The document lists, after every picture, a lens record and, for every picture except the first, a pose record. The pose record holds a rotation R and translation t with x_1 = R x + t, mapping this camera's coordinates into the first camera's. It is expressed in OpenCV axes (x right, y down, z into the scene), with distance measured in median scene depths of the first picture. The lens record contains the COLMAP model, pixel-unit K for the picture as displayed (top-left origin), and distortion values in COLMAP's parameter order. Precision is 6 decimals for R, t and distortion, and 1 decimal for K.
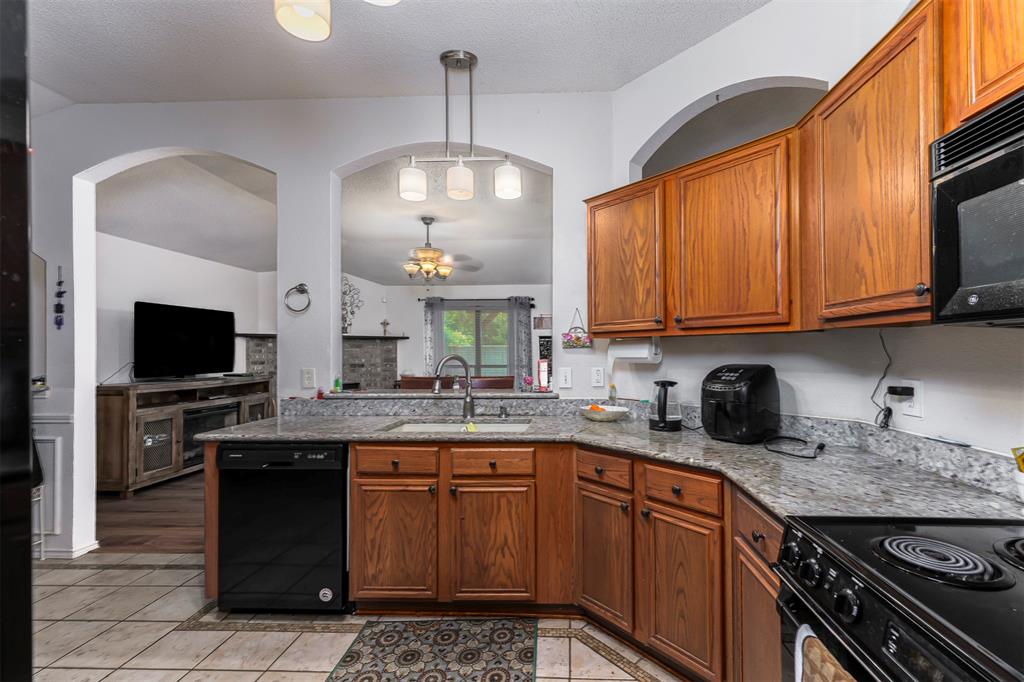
lens RADIAL K [[419.6, 0, 559.5], [0, 419.6, 349.4], [0, 0, 1]] dist [0.003077, 0.001195]
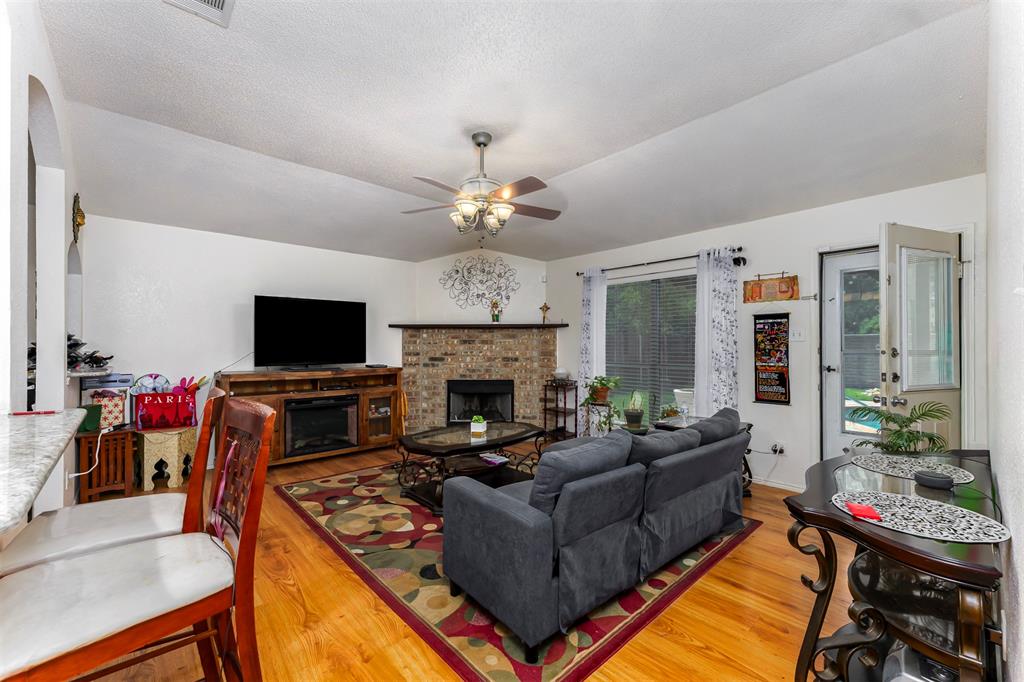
lens RADIAL K [[419.6, 0, 514.3], [0, 419.6, 341.2], [0, 0, 1]] dist [0.003077, 0.001195]
pose [[0.695062, -0.000519, -0.718950, 0.155842], [0.001601, 0.999998, 0.000825, 0.001759], [0.718948, -0.001724, 0.695061, 0.486661]]
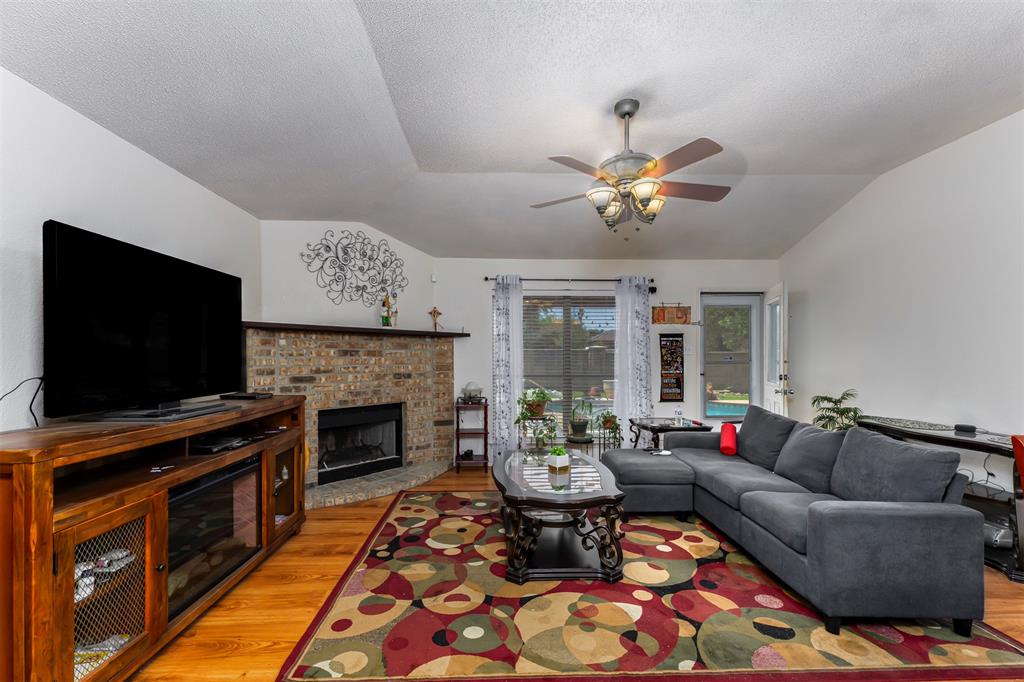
lens RADIAL K [[419.6, 0, 518.6], [0, 419.6, 359.2], [0, 0, 1]] dist [0.003077, 0.001195]
pose [[0.998160, 0.005702, 0.060366, -0.397775], [-0.006492, 0.999896, 0.012898, 0.003514], [-0.060287, -0.013266, 0.998093, 0.391059]]
